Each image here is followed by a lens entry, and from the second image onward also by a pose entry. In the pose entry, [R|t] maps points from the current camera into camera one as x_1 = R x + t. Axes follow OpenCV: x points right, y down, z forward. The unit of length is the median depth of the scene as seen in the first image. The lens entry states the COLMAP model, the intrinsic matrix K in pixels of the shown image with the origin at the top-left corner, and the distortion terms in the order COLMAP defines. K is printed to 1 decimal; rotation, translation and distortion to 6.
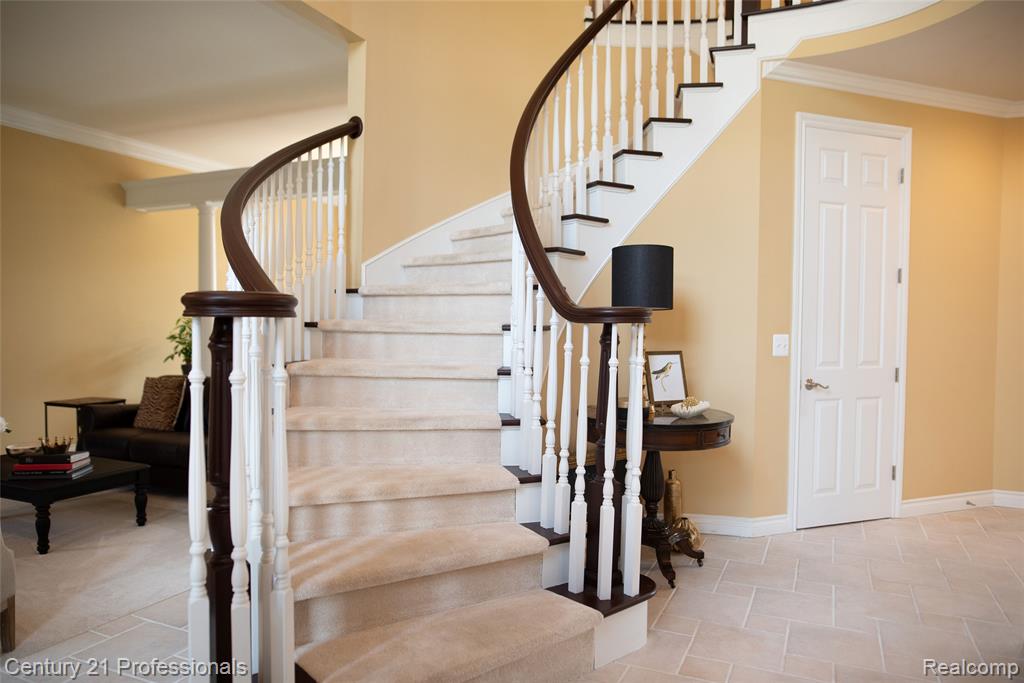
lens RADIAL K [[708.2, 0, 515.9], [0, 708.2, 347.0], [0, 0, 1]] dist [-0.043656, 0.040373]
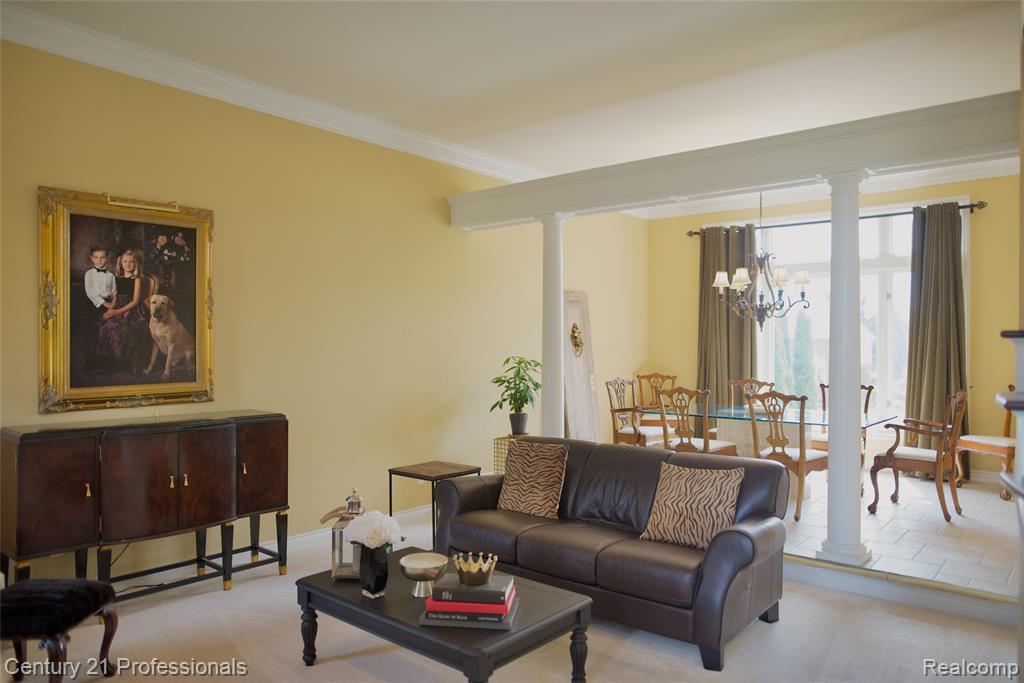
lens RADIAL K [[708.2, 0, 515.9], [0, 708.2, 347.0], [0, 0, 1]] dist [-0.043656, 0.040373]
pose [[0.964490, -0.006761, -0.264034, -0.268635], [-0.000679, 0.999606, -0.028076, -0.032294], [0.264120, 0.027258, 0.964105, 0.217312]]
